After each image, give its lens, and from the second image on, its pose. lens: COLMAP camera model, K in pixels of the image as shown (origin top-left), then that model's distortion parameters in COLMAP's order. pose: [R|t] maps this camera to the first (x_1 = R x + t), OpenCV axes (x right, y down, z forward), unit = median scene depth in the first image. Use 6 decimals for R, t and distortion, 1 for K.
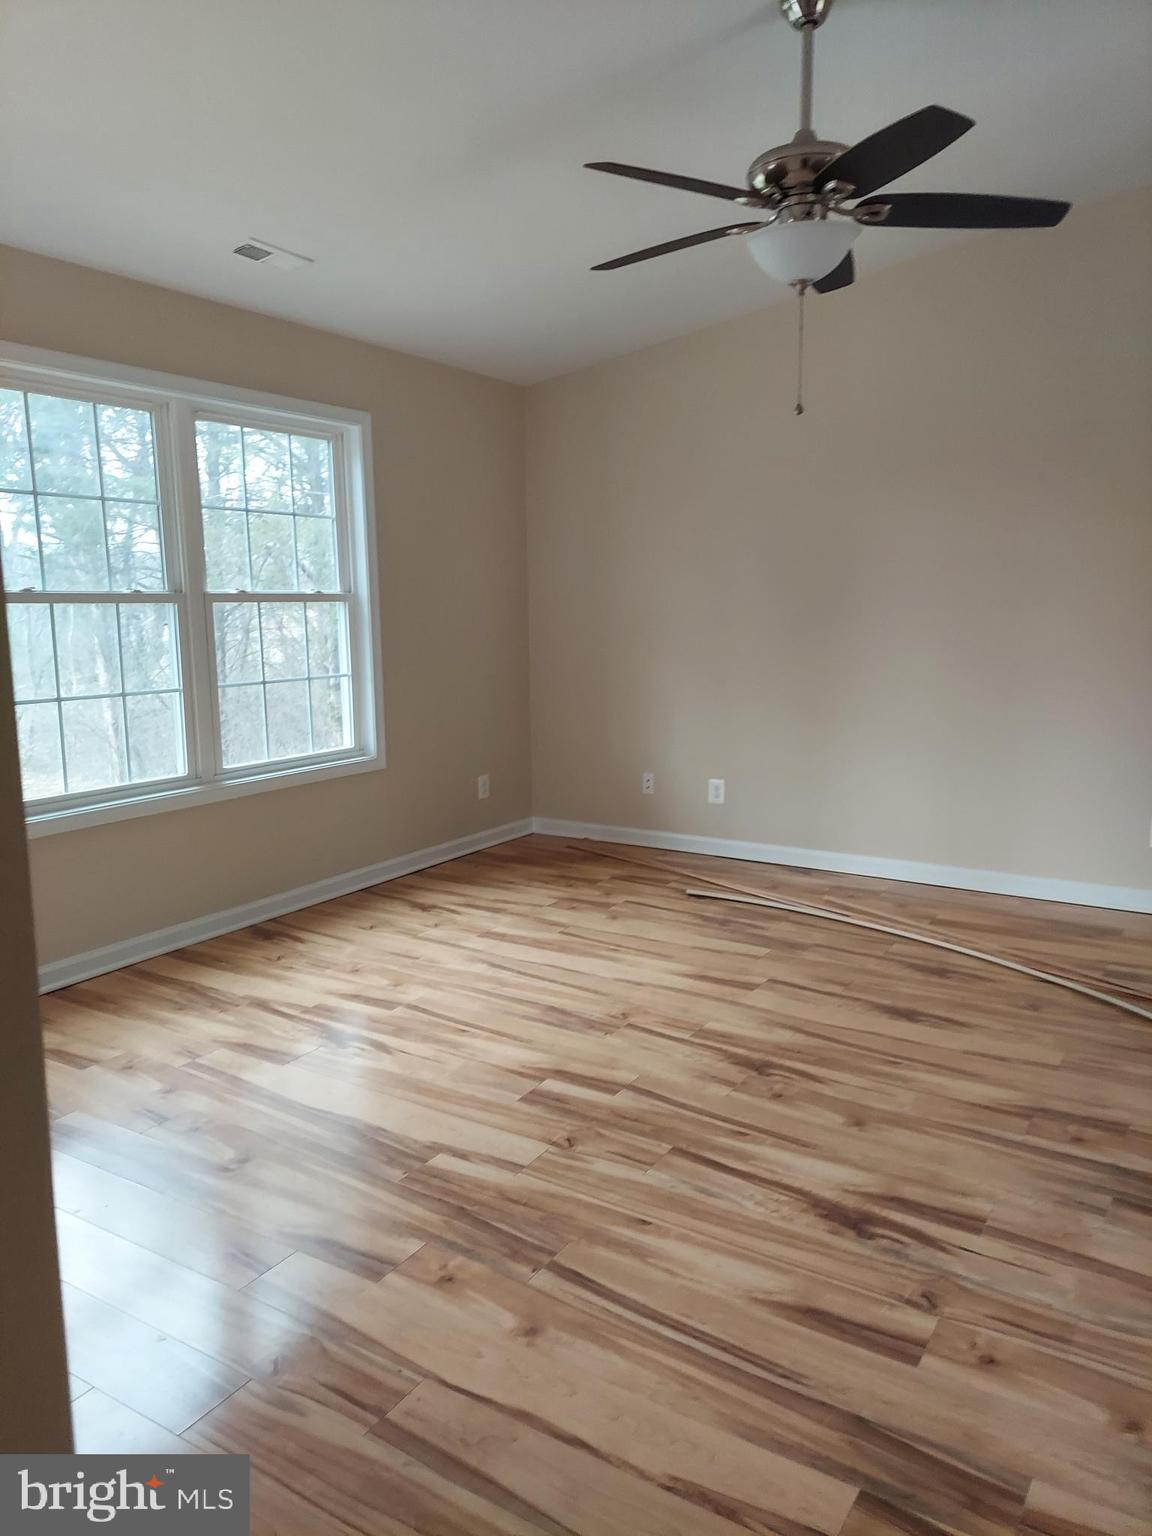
lens RADIAL K [[1089.9, 0, 582.8], [0, 1089.9, 779.8], [0, 0, 1]] dist [0.094807, -0.103348]
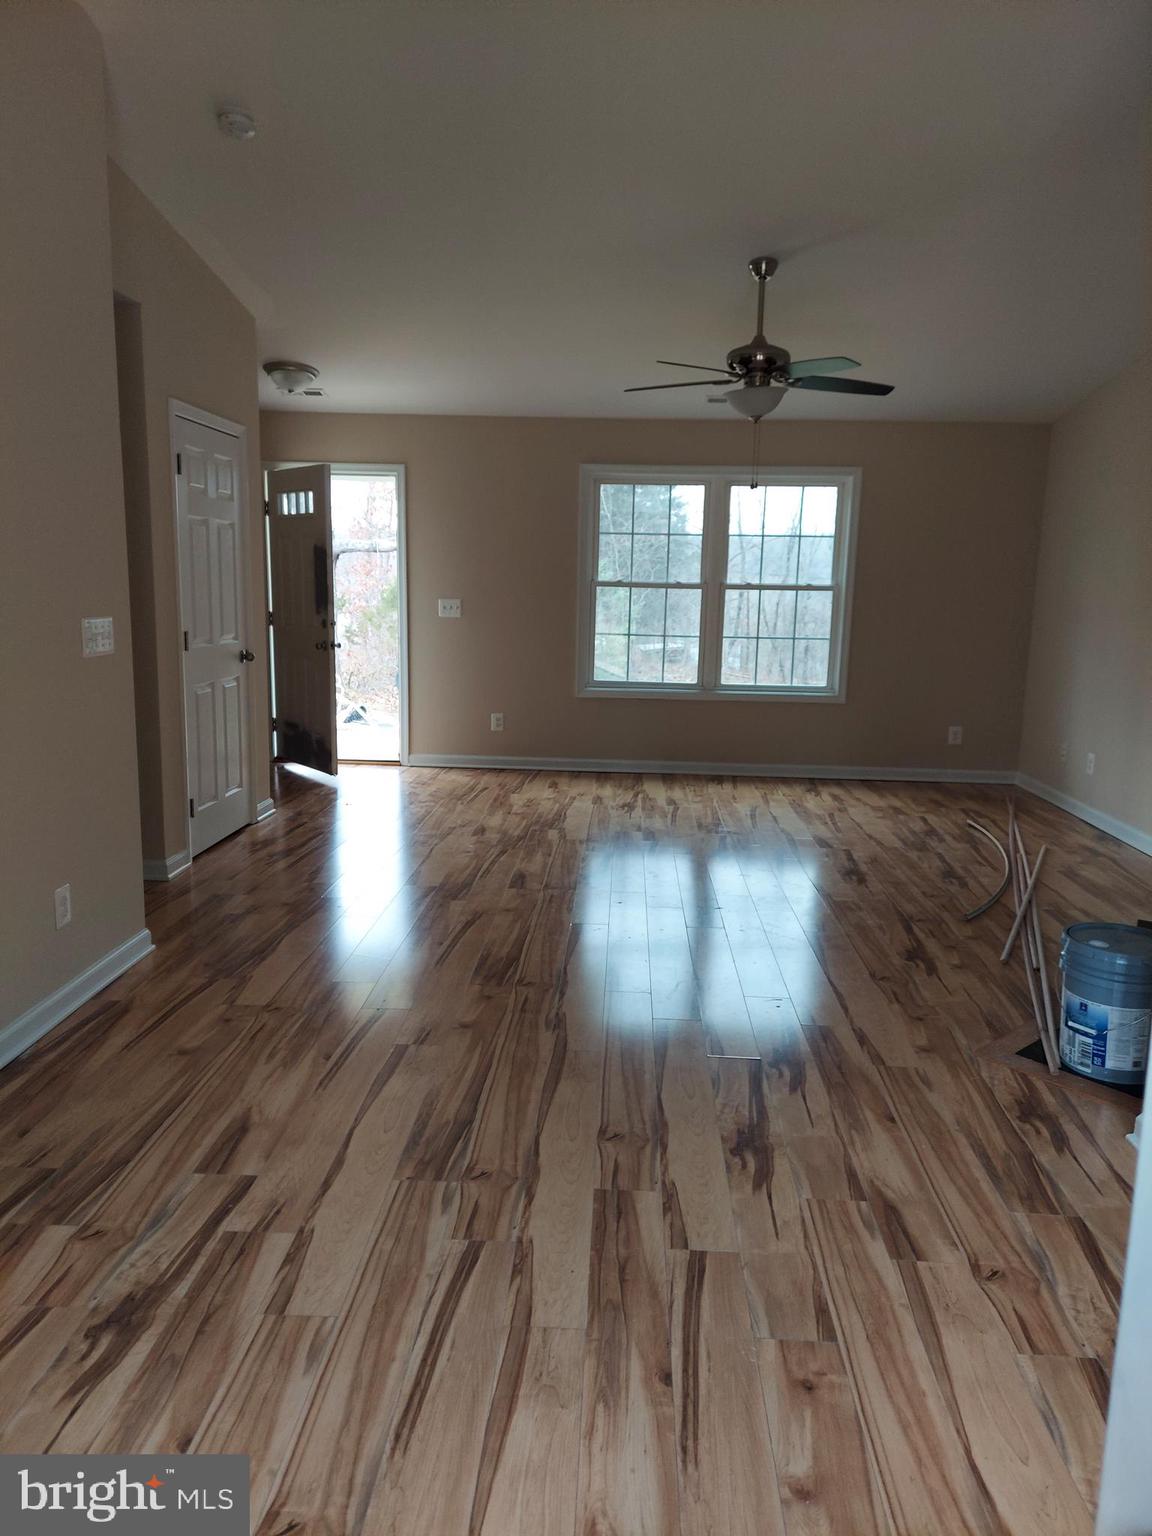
lens RADIAL K [[1089.9, 0, 582.8], [0, 1089.9, 779.8], [0, 0, 1]] dist [0.094807, -0.103348]
pose [[0.495056, 0.178982, -0.850226, 1.109501], [-0.172350, 0.979337, 0.105808, -0.005618], [0.851596, 0.094155, 0.515674, -0.077408]]
